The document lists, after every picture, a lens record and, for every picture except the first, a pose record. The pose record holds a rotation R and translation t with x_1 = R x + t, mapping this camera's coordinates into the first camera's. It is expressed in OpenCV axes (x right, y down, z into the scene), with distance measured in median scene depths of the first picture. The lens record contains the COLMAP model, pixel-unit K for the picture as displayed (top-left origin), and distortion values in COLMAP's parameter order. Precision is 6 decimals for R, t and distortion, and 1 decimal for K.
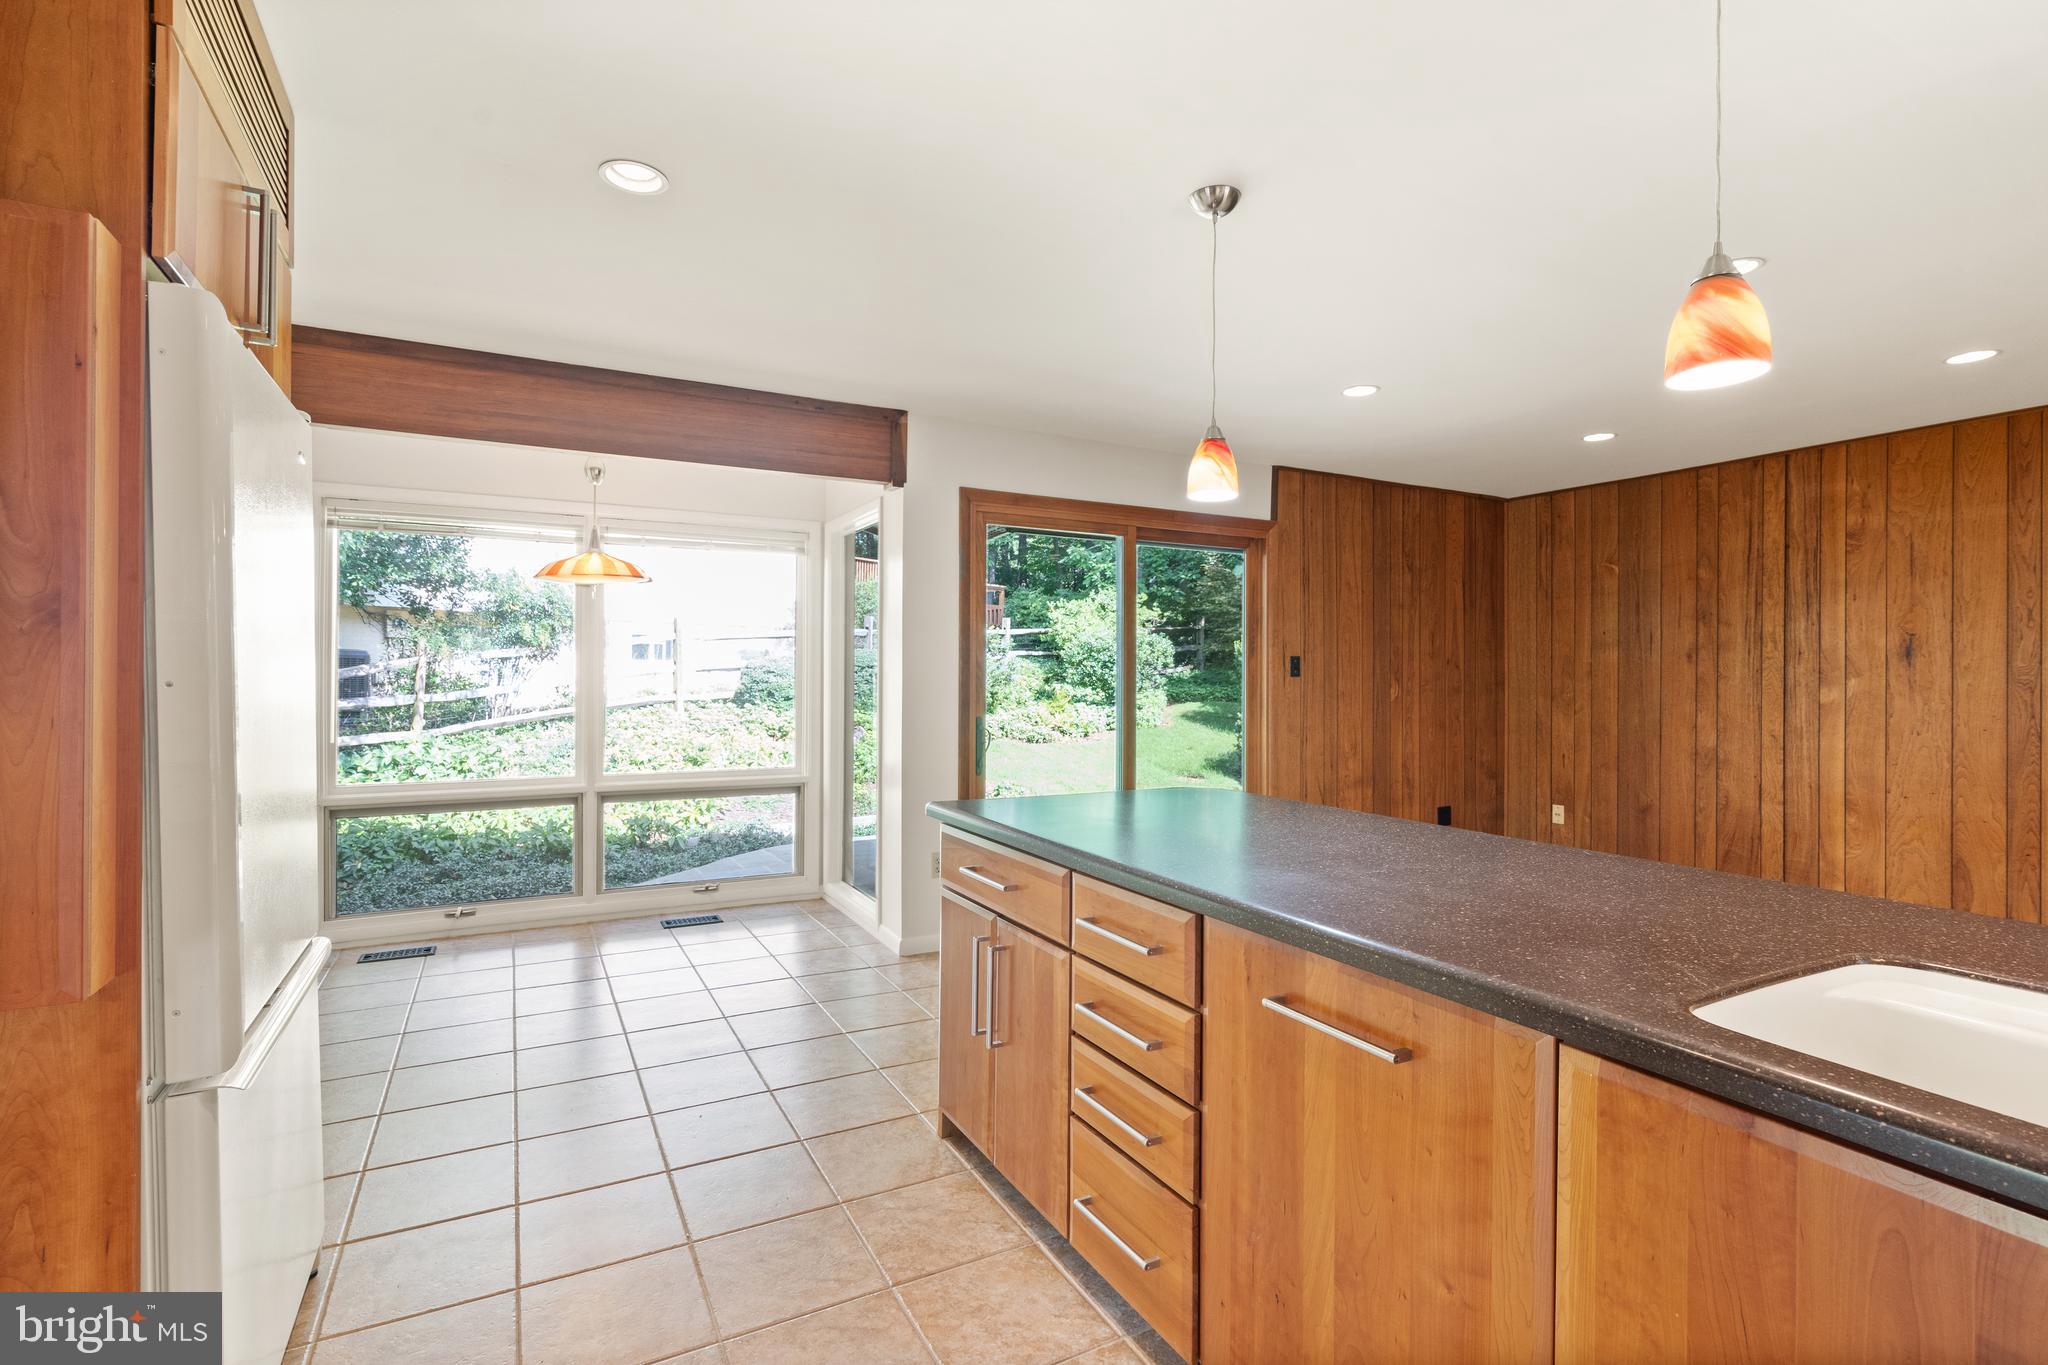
lens RADIAL K [[951.4, 0, 1012.8], [0, 951.4, 676.7], [0, 0, 1]] dist [-0.003194, 0.002954]
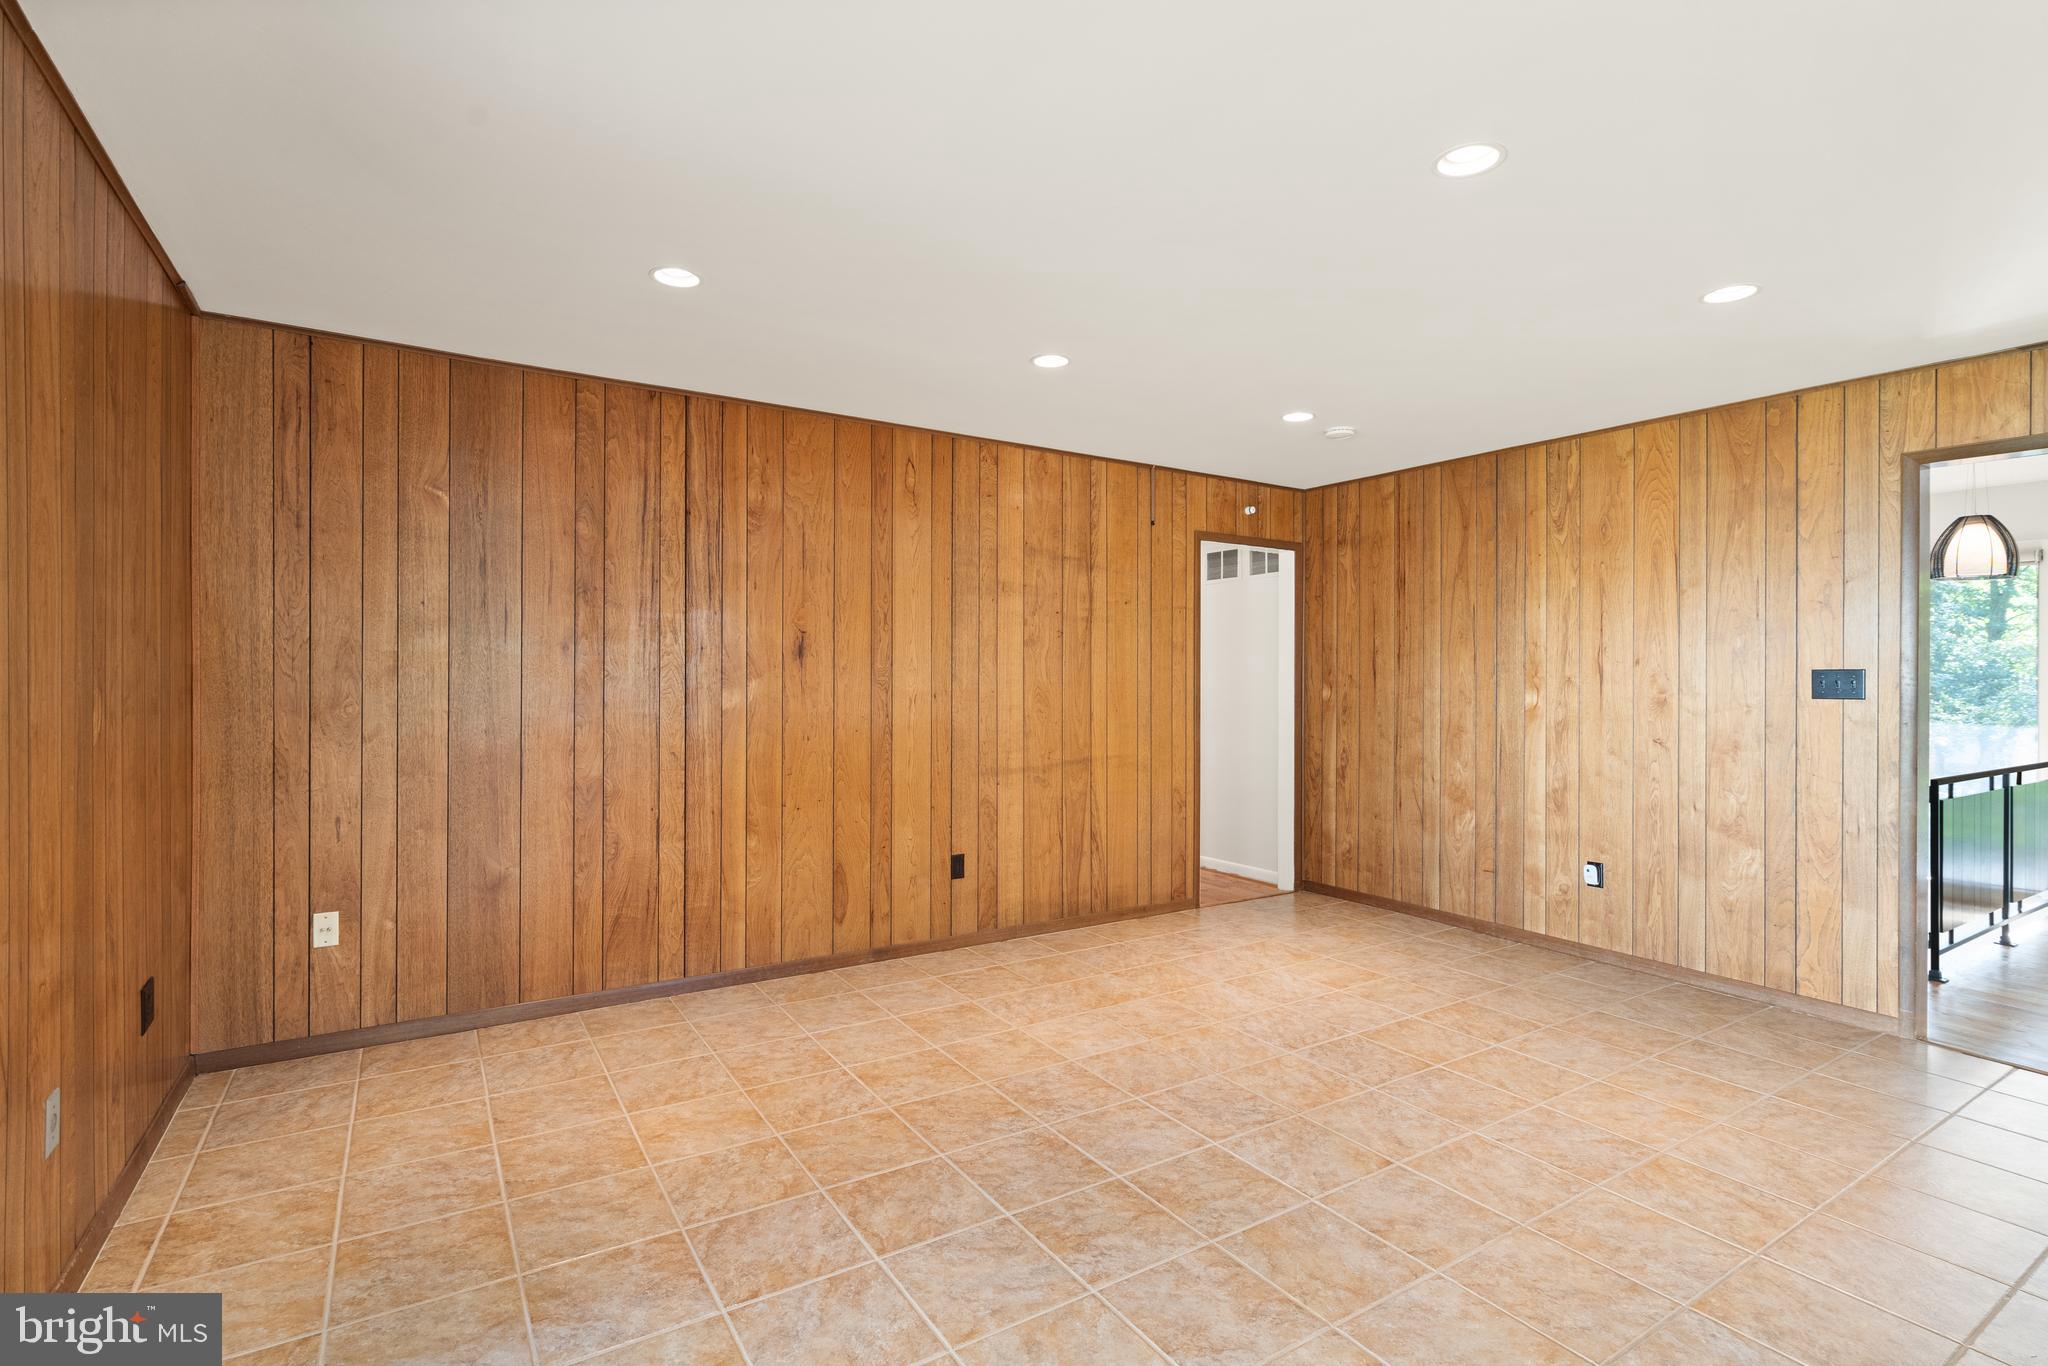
lens RADIAL K [[951.4, 0, 1008.6], [0, 951.4, 682.7], [0, 0, 1]] dist [-0.003194, 0.002954]
pose [[-0.070416, -0.008376, 0.997483, 0.005884], [-0.005149, 0.999954, 0.008034, -0.003087], [-0.997504, -0.004570, -0.070456, 0.755037]]
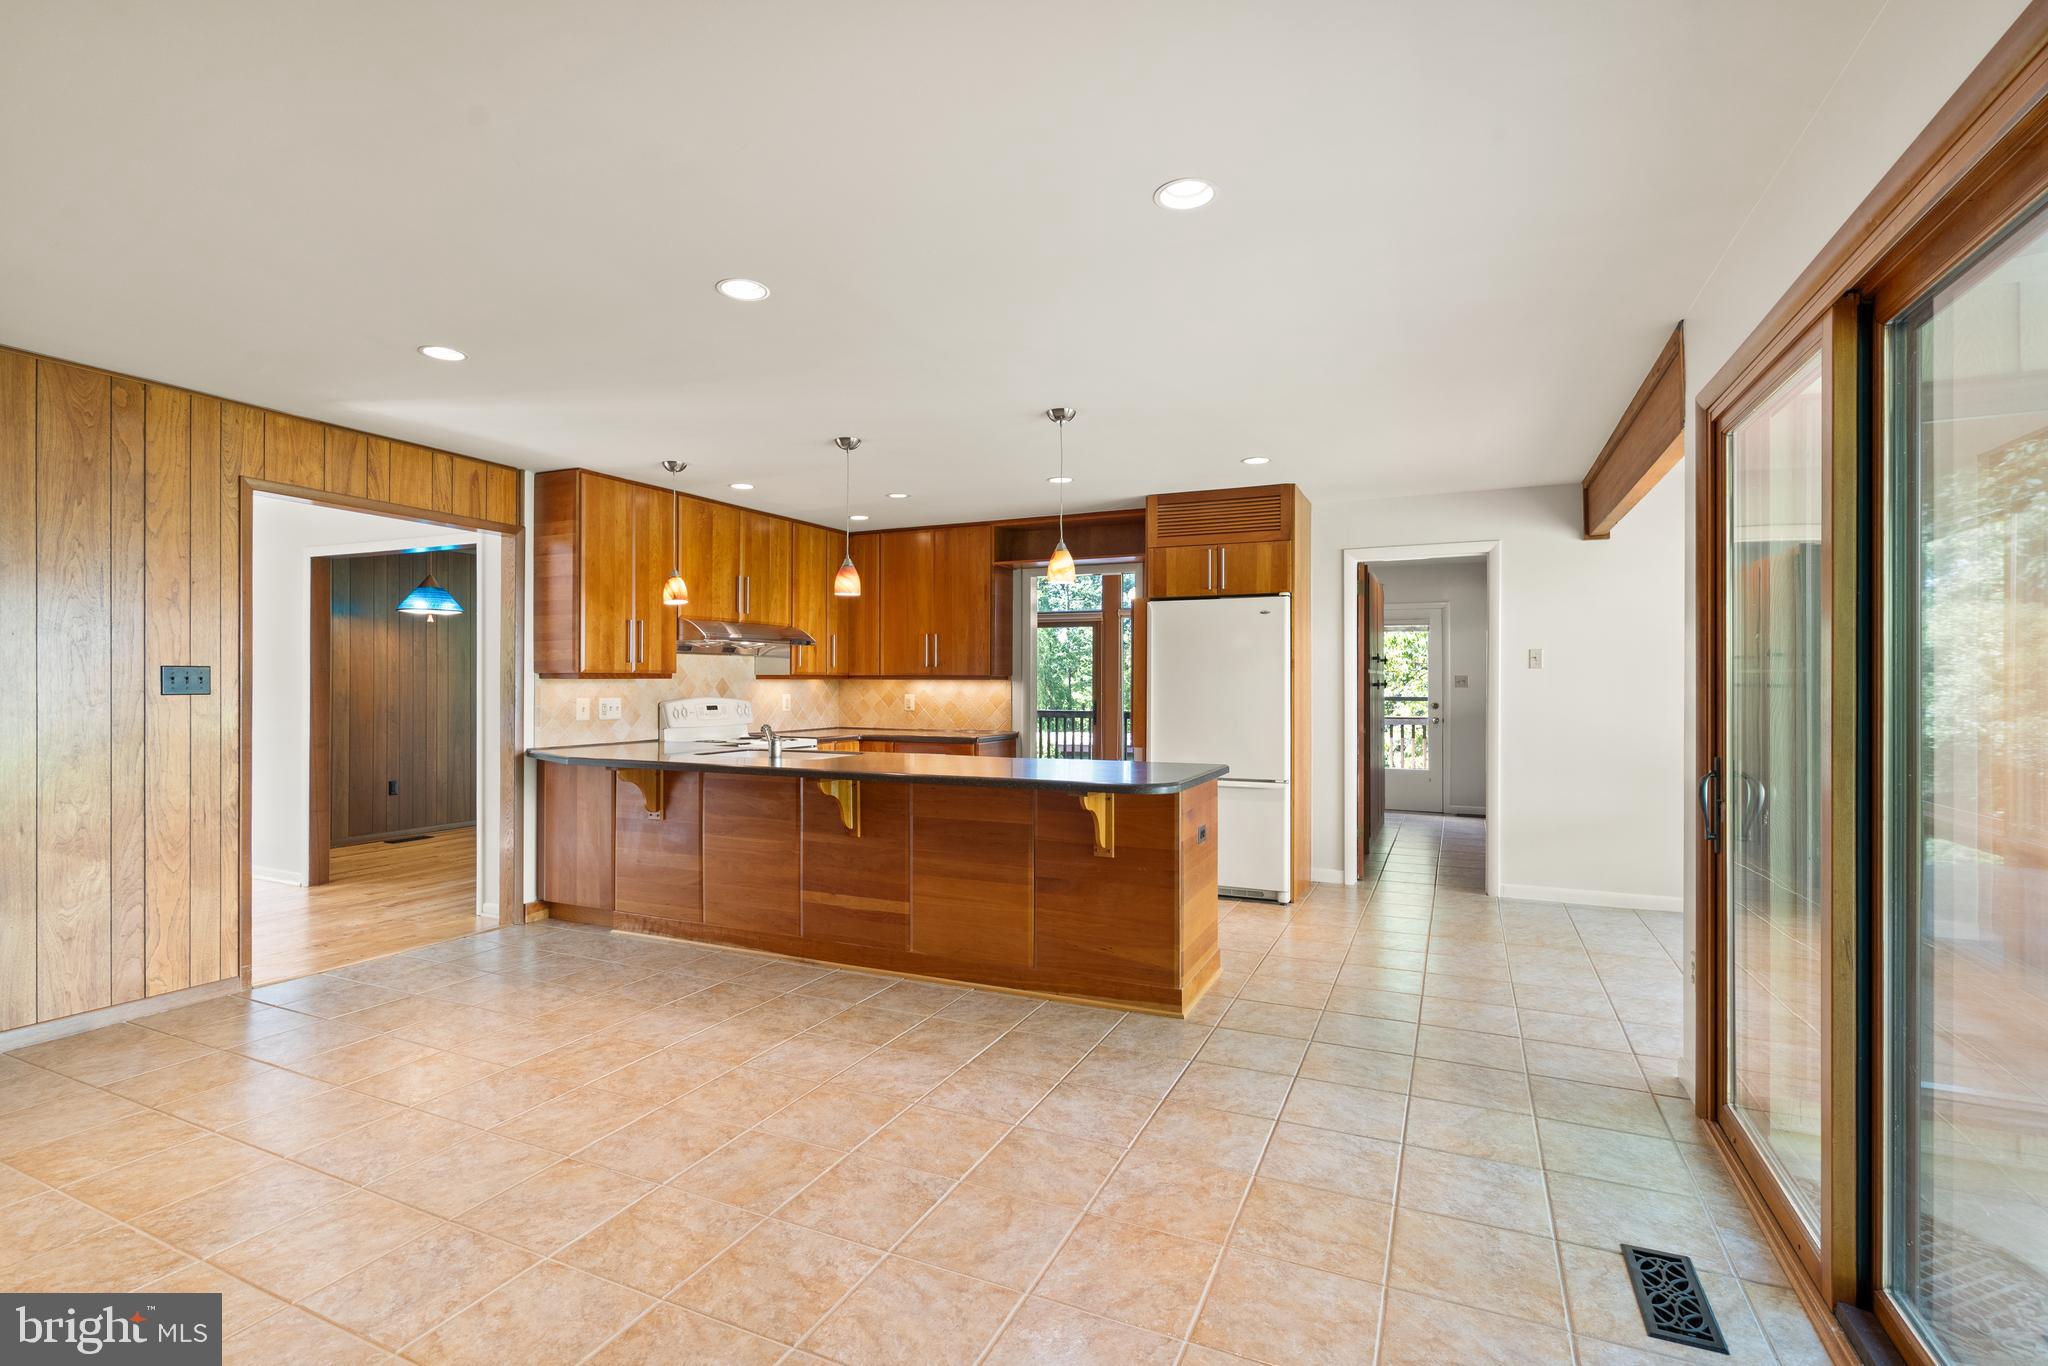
lens RADIAL K [[951.4, 0, 1012.0], [0, 951.4, 682.6], [0, 0, 1]] dist [-0.003194, 0.002954]
pose [[-0.800762, -0.006055, -0.598952, 0.604854], [-0.006917, 0.999976, -0.000861, -0.001438], [0.598943, 0.003454, -0.800784, 1.062191]]
